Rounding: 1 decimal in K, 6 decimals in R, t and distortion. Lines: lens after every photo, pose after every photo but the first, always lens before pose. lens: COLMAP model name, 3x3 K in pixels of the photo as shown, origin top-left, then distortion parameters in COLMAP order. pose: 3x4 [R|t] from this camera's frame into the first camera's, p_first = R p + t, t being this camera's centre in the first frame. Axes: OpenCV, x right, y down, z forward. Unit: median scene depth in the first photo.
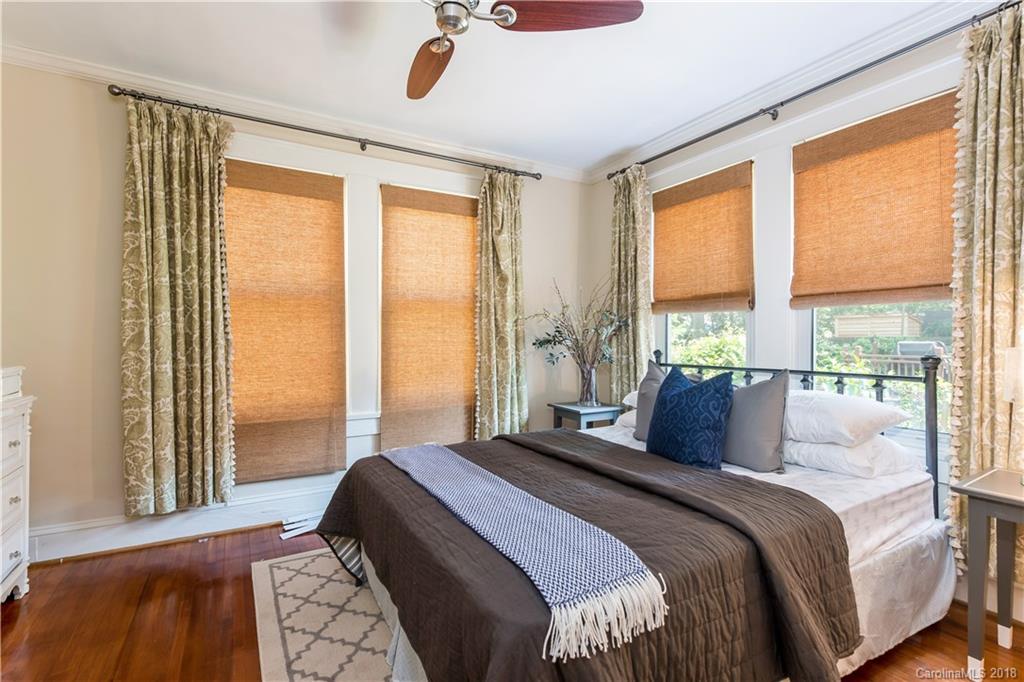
lens RADIAL K [[461.1, 0, 513.0], [0, 461.1, 341.5], [0, 0, 1]] dist [-0.001093, -0.000197]
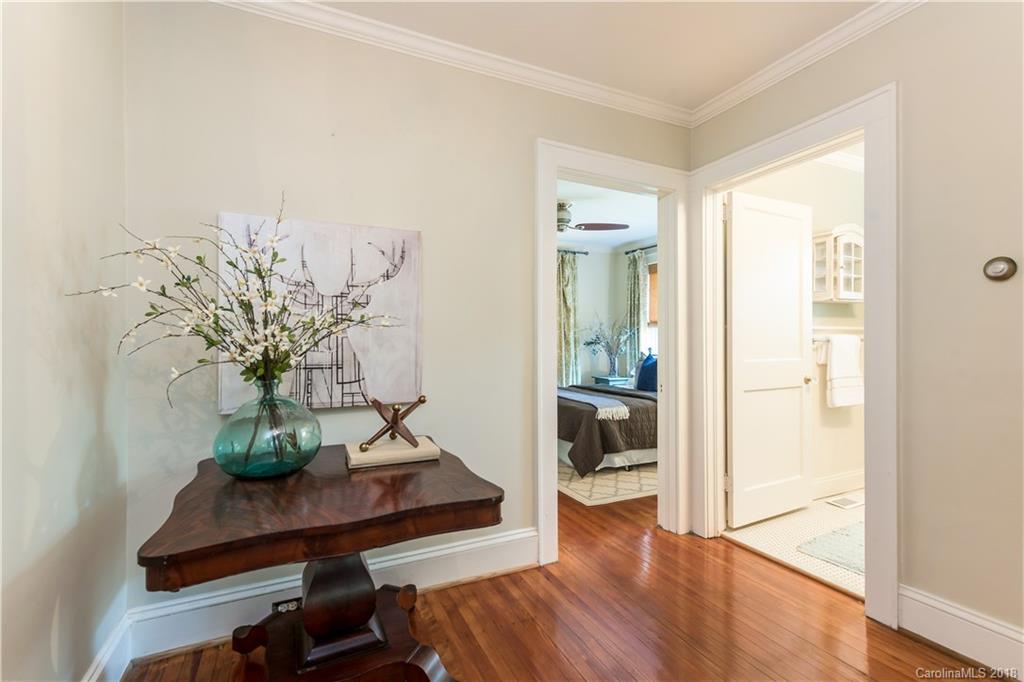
lens RADIAL K [[461.1, 0, 509.4], [0, 461.1, 342.7], [0, 0, 1]] dist [-0.001093, -0.000197]
pose [[0.996602, 0.003685, -0.082285, -0.106857], [-0.003925, 0.999989, -0.002754, 0.005650], [0.082274, 0.003067, 0.996605, -0.918308]]
